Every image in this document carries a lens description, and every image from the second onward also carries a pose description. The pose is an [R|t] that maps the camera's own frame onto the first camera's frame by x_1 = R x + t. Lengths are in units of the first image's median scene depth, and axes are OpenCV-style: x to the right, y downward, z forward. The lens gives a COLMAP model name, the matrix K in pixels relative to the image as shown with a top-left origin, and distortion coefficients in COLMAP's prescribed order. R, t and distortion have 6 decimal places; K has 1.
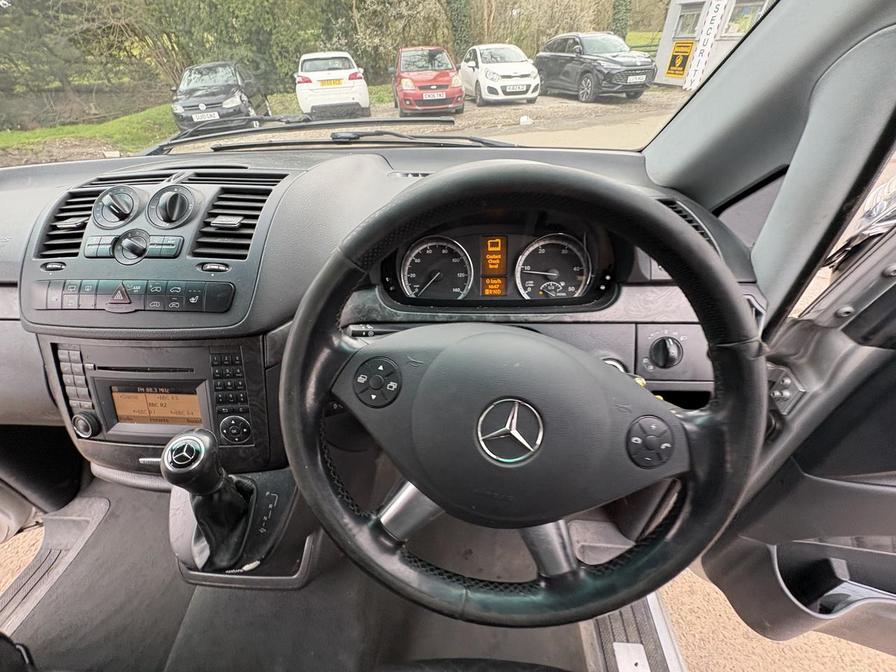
lens RADIAL K [[356.9, 0, 449.8], [0, 356.9, 336.3], [0, 0, 1]] dist [-0.001368, -0.000017]
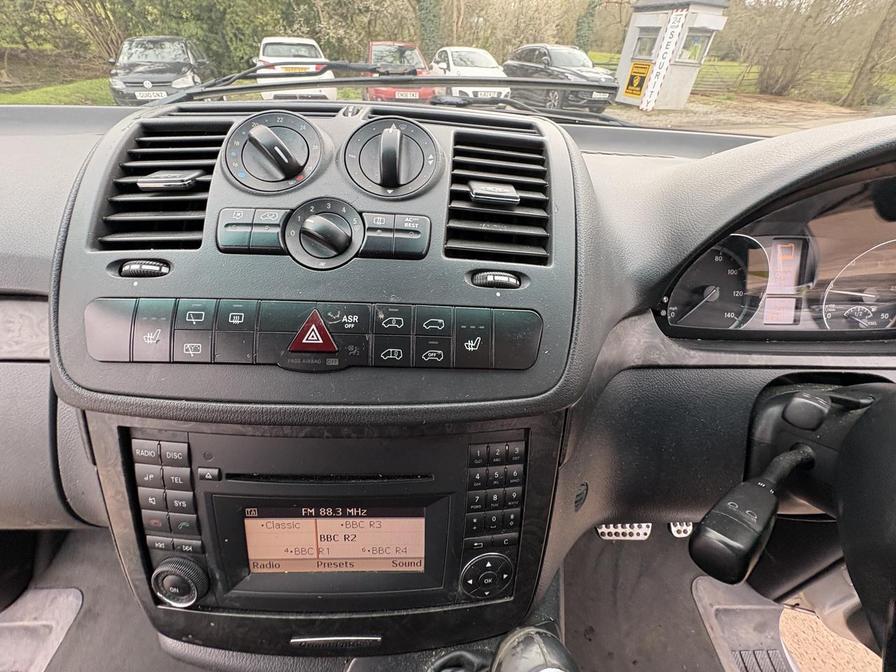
lens RADIAL K [[358.2, 0, 446.6], [0, 358.2, 338.0], [0, 0, 1]] dist [-0.002736, 0.000183]
pose [[0.992994, 0.002288, 0.118141, -0.606499], [-0.001393, 0.999970, -0.007660, -0.080519], [-0.118155, 0.007442, 0.992967, 0.385068]]
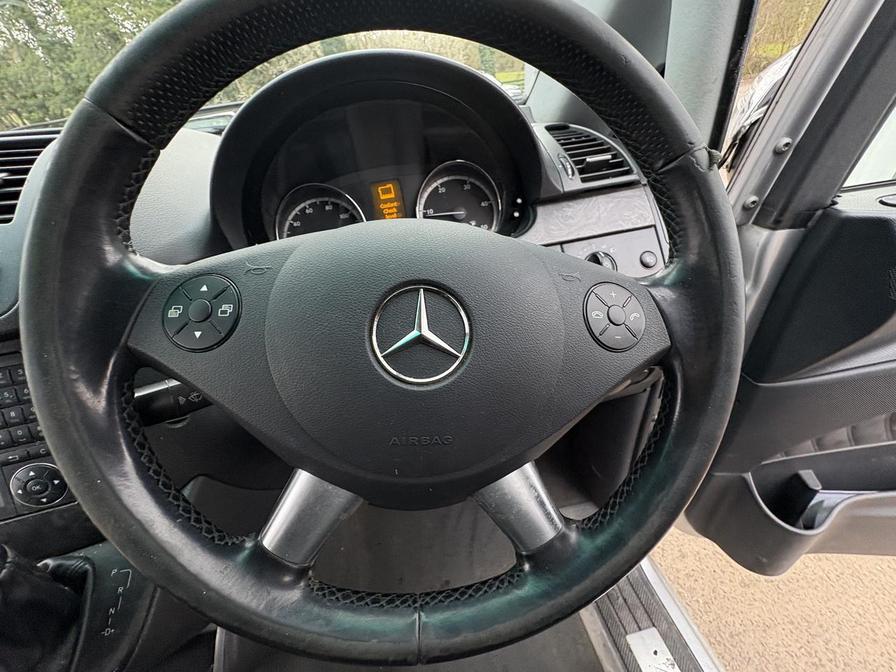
lens RADIAL K [[356.9, 0, 449.8], [0, 356.9, 336.3], [0, 0, 1]] dist [-0.001368, -0.000017]
pose [[0.965044, -0.198643, 0.170972, 0.056378], [0.214231, 0.973666, -0.077972, 0.175043], [-0.150981, 0.111874, 0.982186, 0.182161]]
